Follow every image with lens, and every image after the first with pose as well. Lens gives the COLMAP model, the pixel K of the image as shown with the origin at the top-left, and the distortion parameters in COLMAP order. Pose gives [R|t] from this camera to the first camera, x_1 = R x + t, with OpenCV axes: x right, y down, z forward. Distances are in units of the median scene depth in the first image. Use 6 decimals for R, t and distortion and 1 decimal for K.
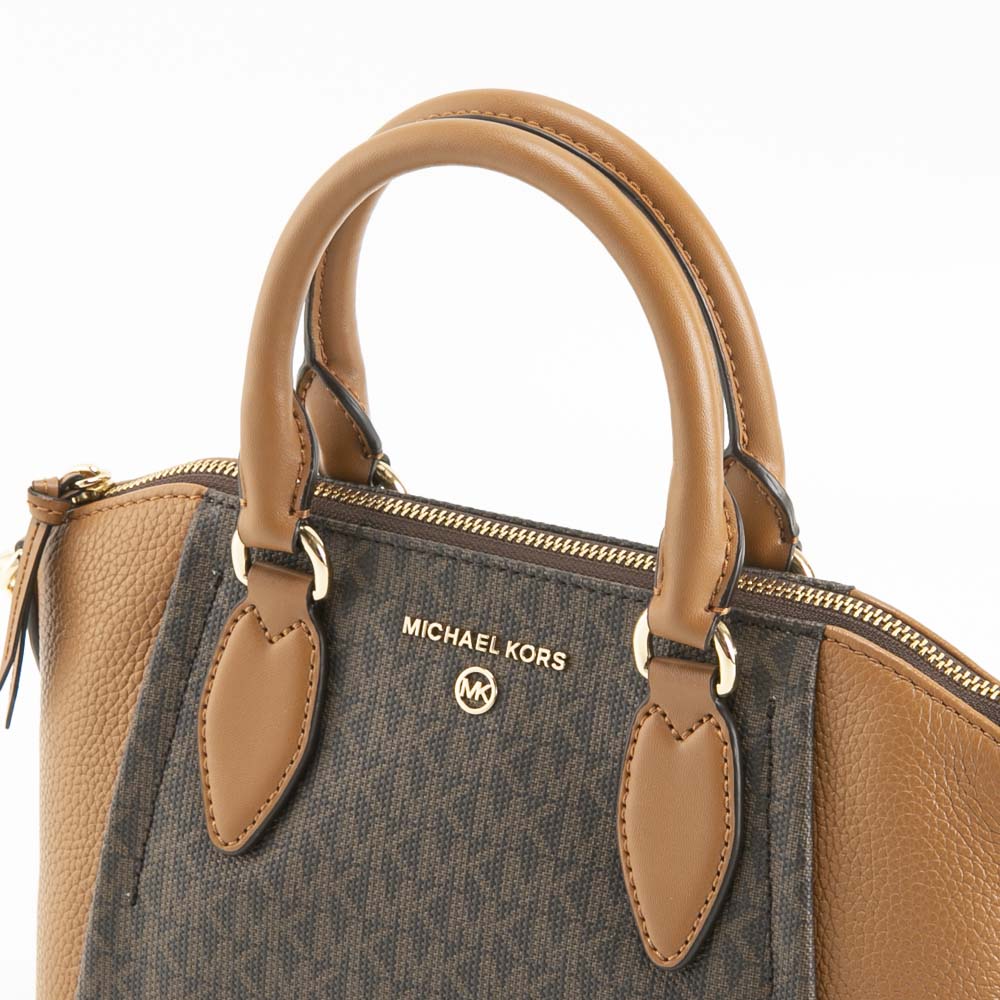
lens RADIAL K [[3287.1, 0, 504.0], [0, 3287.1, 502.9], [0, 0, 1]] dist [-0.012919, 0.000000]
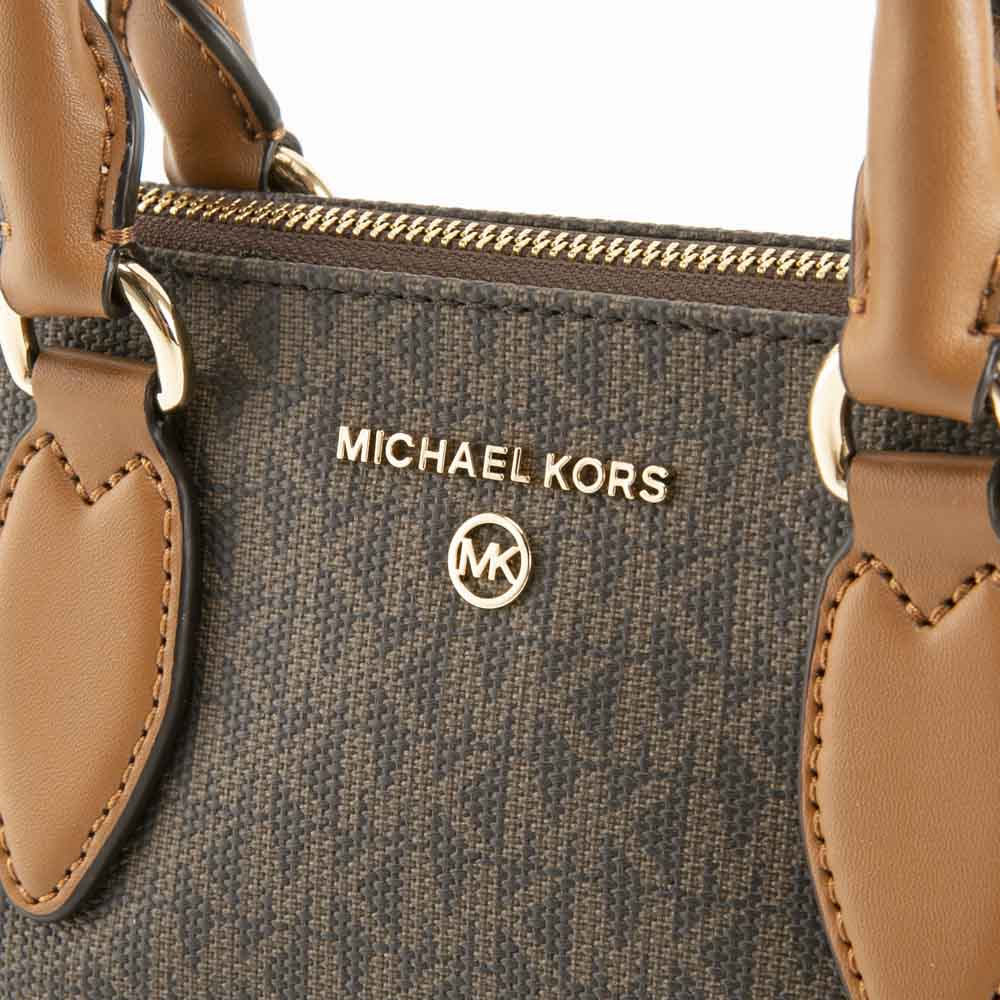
lens RADIAL K [[3287.1, 0, 496.6], [0, 3287.1, 495.8], [0, 0, 1]] dist [-0.012919, 0.000000]
pose [[0.996997, -0.073665, -0.023886, 0.004997], [0.073879, 0.997234, 0.008186, 0.043134], [0.023217, -0.009926, 0.999681, 0.505103]]
